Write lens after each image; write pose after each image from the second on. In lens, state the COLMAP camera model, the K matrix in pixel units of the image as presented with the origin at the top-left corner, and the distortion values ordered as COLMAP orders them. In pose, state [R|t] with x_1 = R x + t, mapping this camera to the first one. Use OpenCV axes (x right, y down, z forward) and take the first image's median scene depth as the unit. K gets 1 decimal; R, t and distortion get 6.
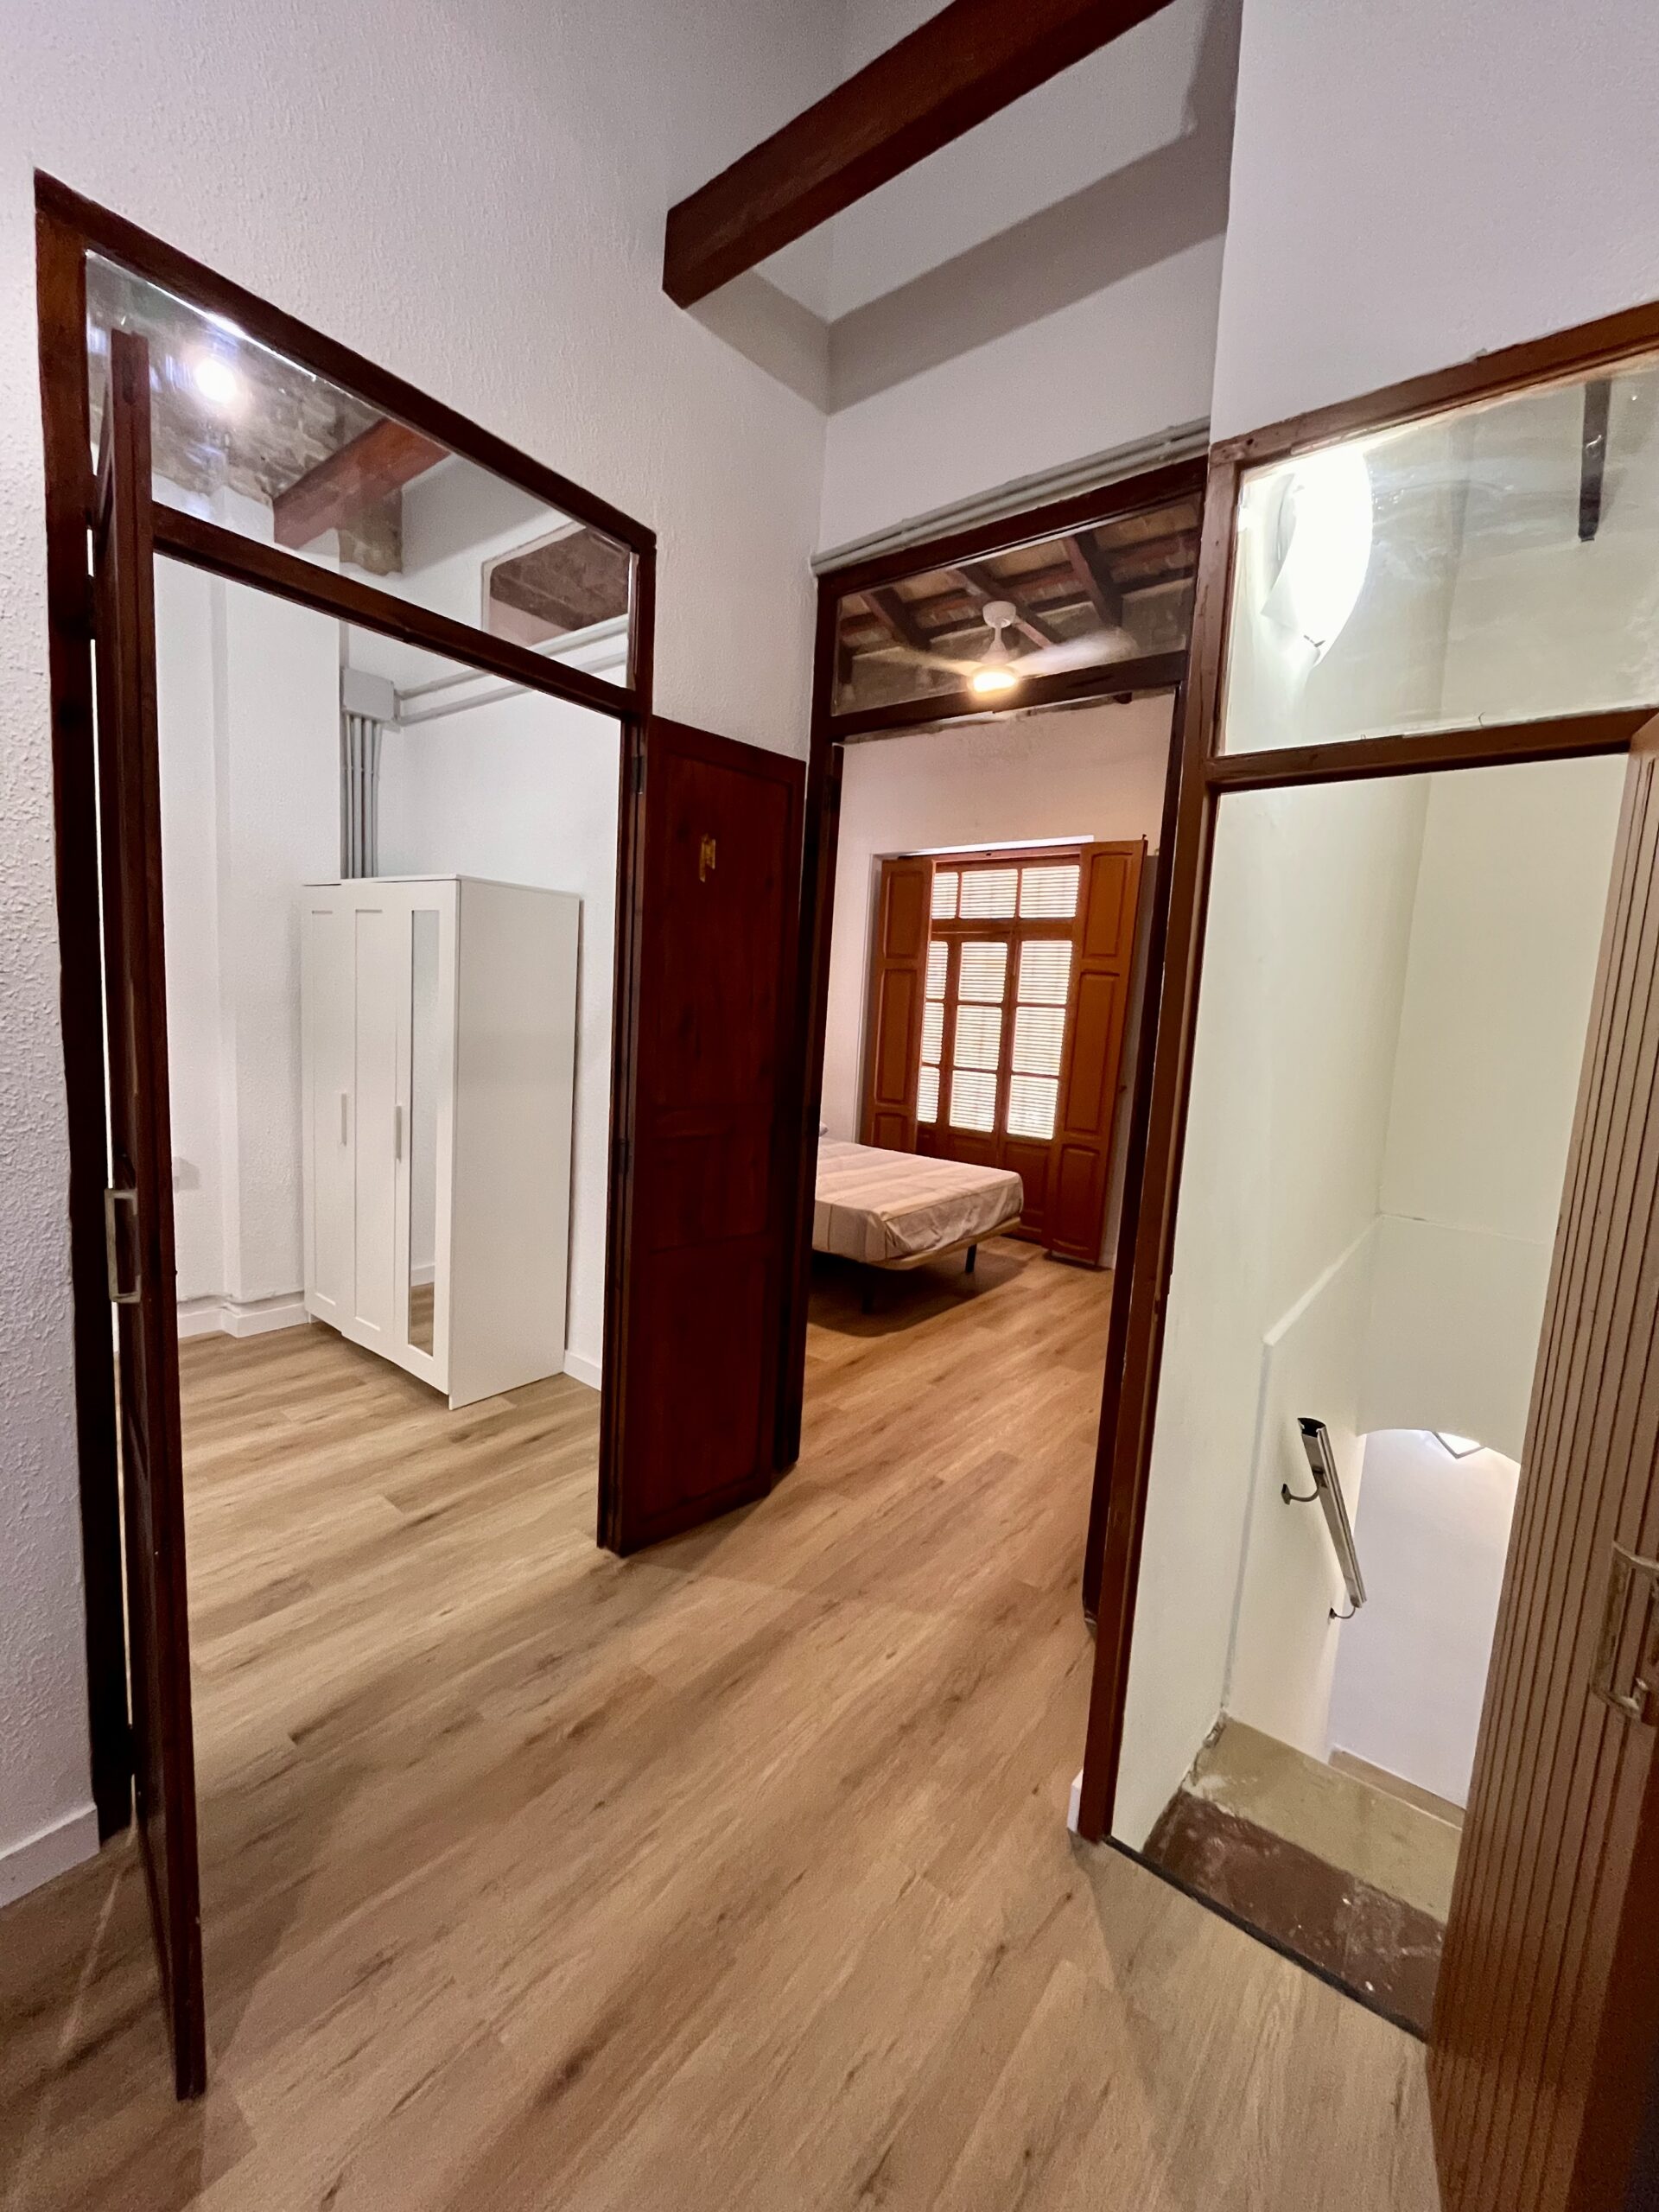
lens RADIAL K [[898.8, 0, 831.3], [0, 898.8, 1105.0], [0, 0, 1]] dist [-0.003029, -0.000168]
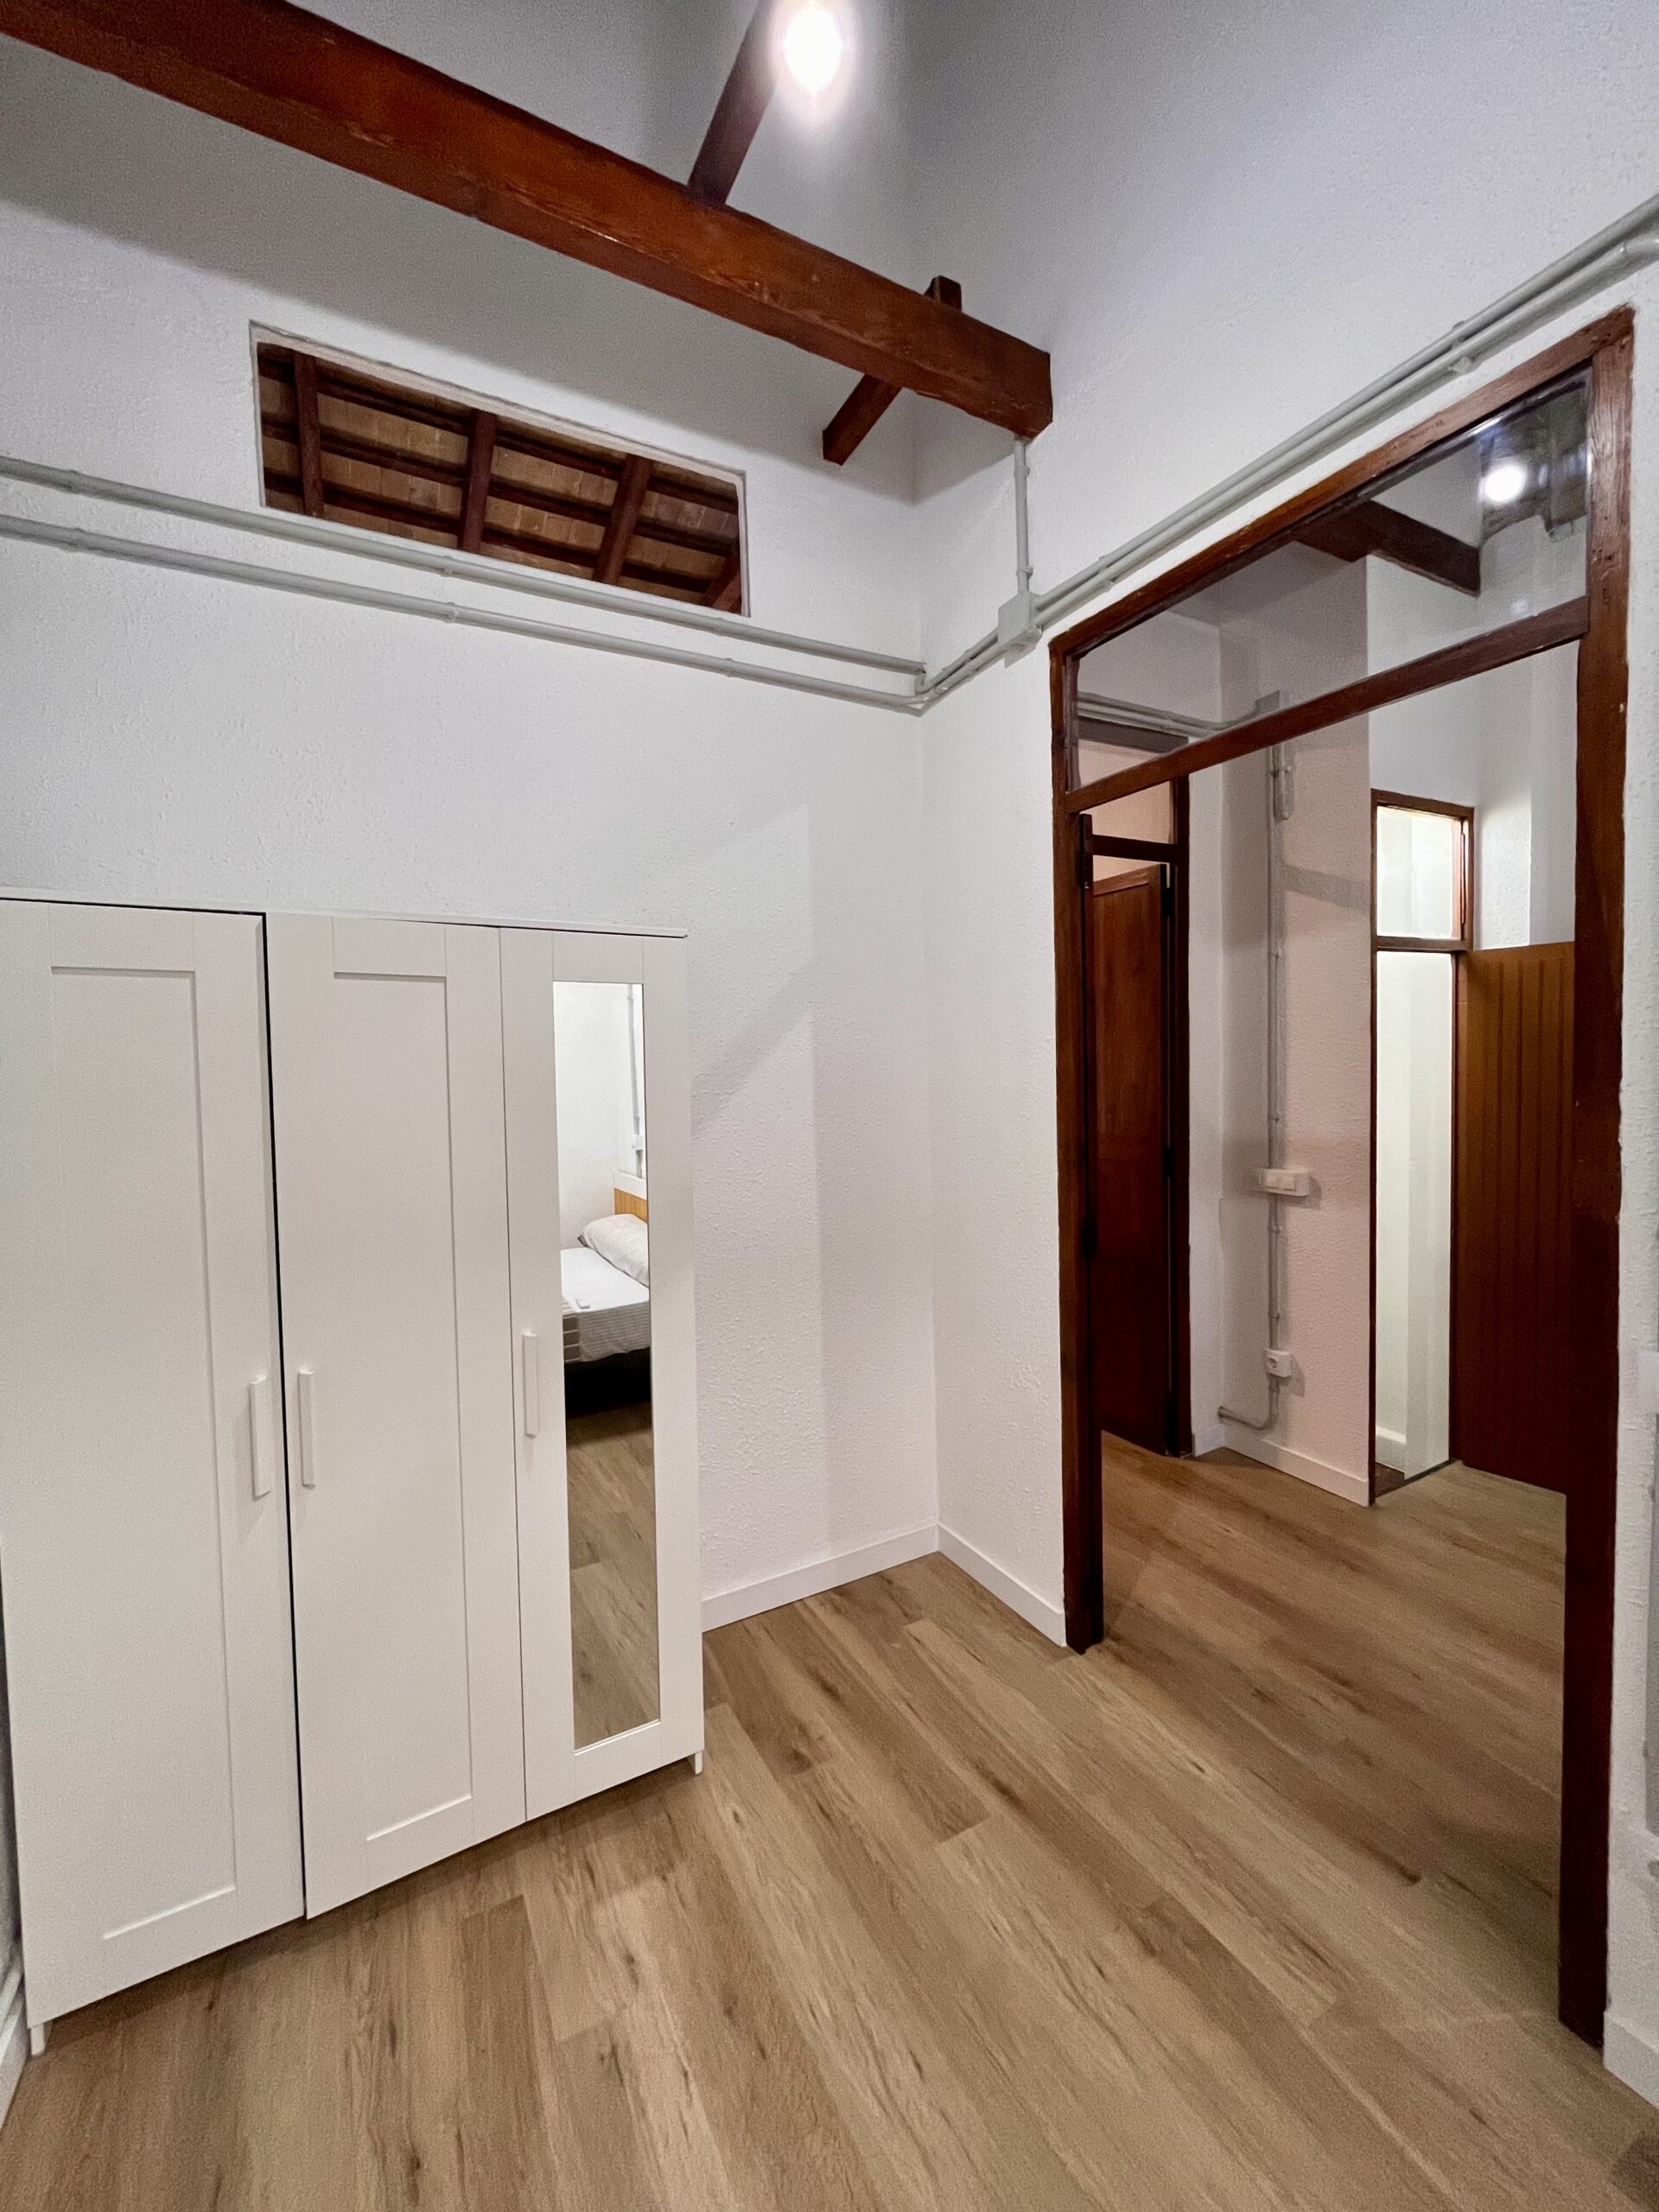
lens RADIAL K [[897.5, 0, 831.8], [0, 897.5, 1104.7], [0, 0, 1]] dist [-0.004324, 0.000193]
pose [[0.387364, -0.112454, 0.915043, -0.613398], [0.156994, 0.986082, 0.054725, -0.094489], [-0.908461, 0.122458, 0.399627, 0.412995]]
